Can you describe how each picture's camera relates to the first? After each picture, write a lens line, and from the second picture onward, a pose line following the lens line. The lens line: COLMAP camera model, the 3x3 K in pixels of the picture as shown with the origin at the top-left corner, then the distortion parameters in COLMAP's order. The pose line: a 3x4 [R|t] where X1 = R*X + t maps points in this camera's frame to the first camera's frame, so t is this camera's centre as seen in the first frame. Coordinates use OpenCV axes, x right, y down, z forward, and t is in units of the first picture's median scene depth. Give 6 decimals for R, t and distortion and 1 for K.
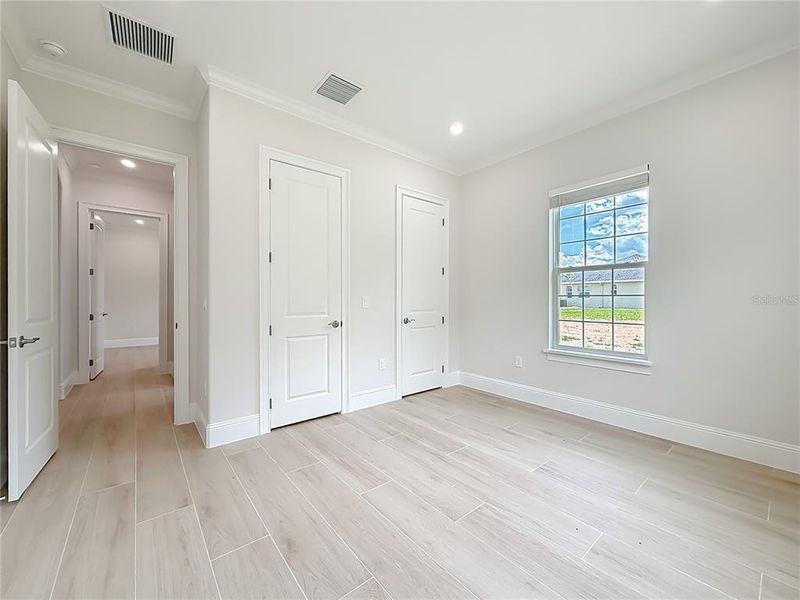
lens RADIAL K [[323.0, 0, 402.6], [0, 323.0, 296.2], [0, 0, 1]] dist [-0.005450, 0.001110]
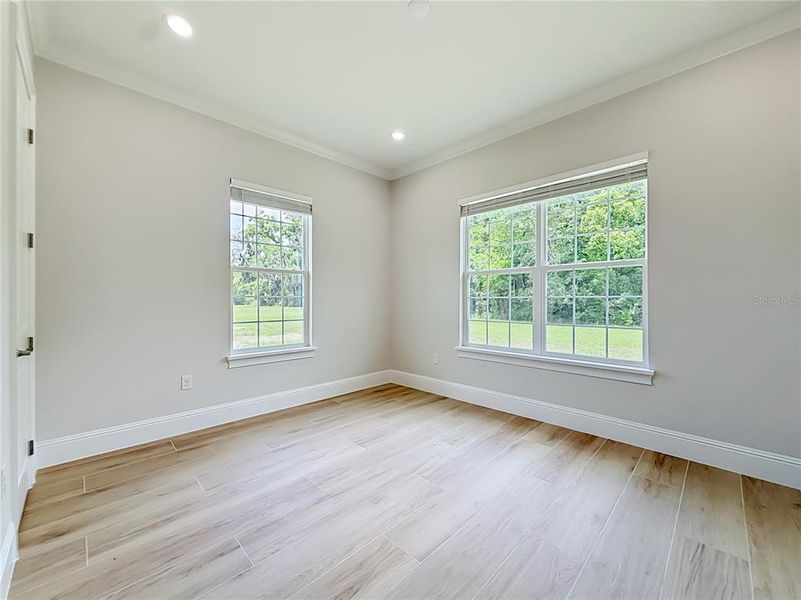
lens RADIAL K [[323.4, 0, 395.9], [0, 323.4, 298.4], [0, 0, 1]] dist [-0.005450, 0.001110]
pose [[-0.091083, 0.008072, 0.995811, -0.605115], [-0.006468, 0.999941, -0.008697, 0.012480], [-0.995822, -0.007233, -0.091026, 0.790773]]
